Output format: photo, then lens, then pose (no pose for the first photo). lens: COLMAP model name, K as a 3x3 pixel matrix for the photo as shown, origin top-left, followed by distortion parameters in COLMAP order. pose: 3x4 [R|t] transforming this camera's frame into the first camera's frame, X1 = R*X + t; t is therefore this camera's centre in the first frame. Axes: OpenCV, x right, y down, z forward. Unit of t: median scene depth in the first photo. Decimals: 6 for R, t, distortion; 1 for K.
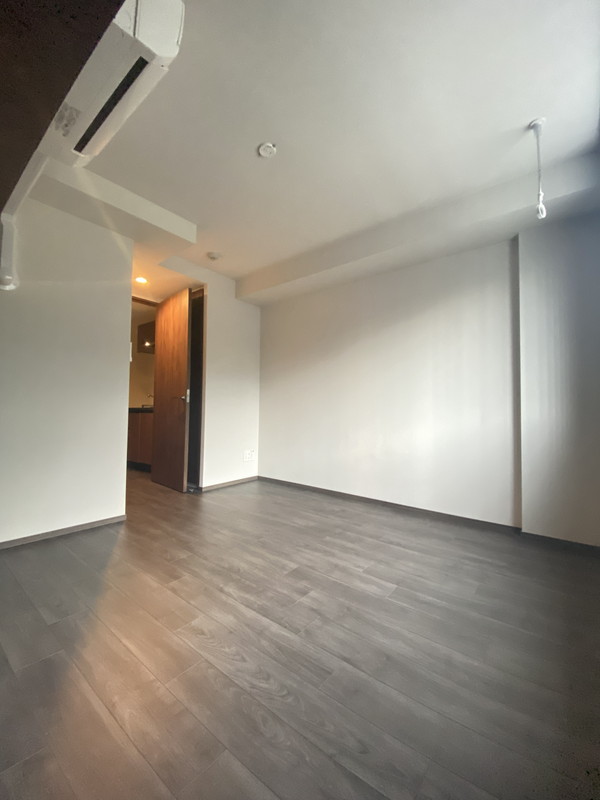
lens RADIAL K [[326.7, 0, 300.0], [0, 326.7, 400.0], [0, 0, 1]] dist [0.000338, -0.013812]
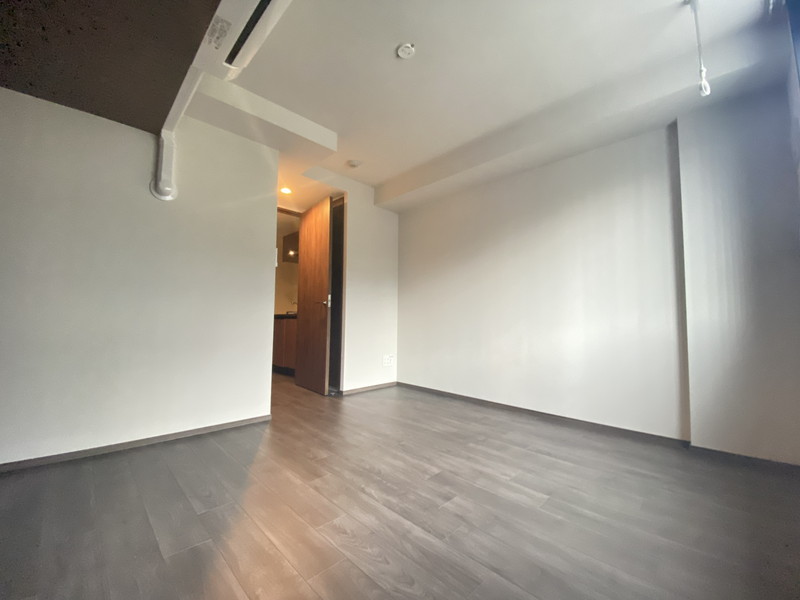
lens RADIAL K [[326.7, 0, 400.0], [0, 326.7, 300.0], [0, 0, 1]] dist [0.000338, -0.013812]
pose [[0.993250, -0.008506, -0.115680, -0.008895], [0.005525, 0.999645, -0.026064, 0.028638], [0.115861, 0.025249, 0.992944, 0.017748]]
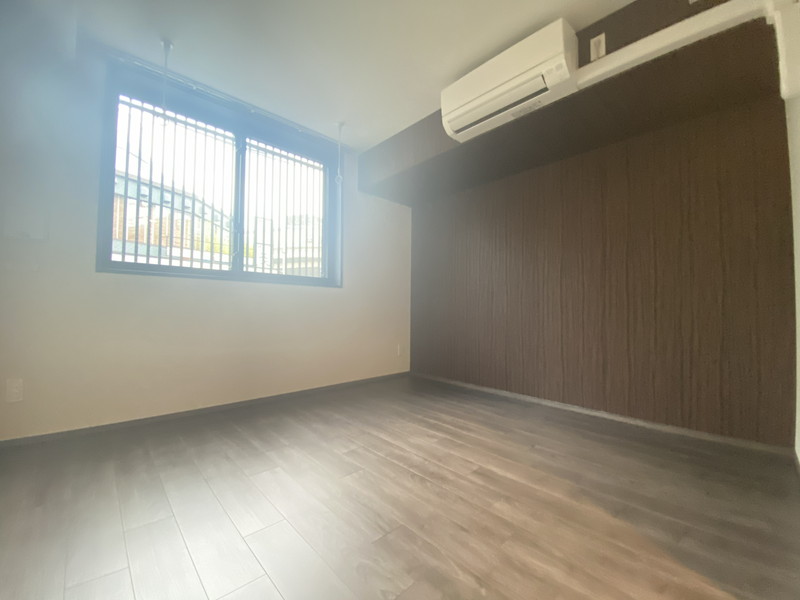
lens RADIAL K [[326.7, 0, 400.0], [0, 326.7, 300.0], [0, 0, 1]] dist [0.000338, -0.013812]
pose [[-0.990498, -0.017645, 0.136392, -0.243313], [-0.025831, 0.997954, -0.058485, 0.098717], [-0.135081, -0.061452, -0.988927, 1.731264]]
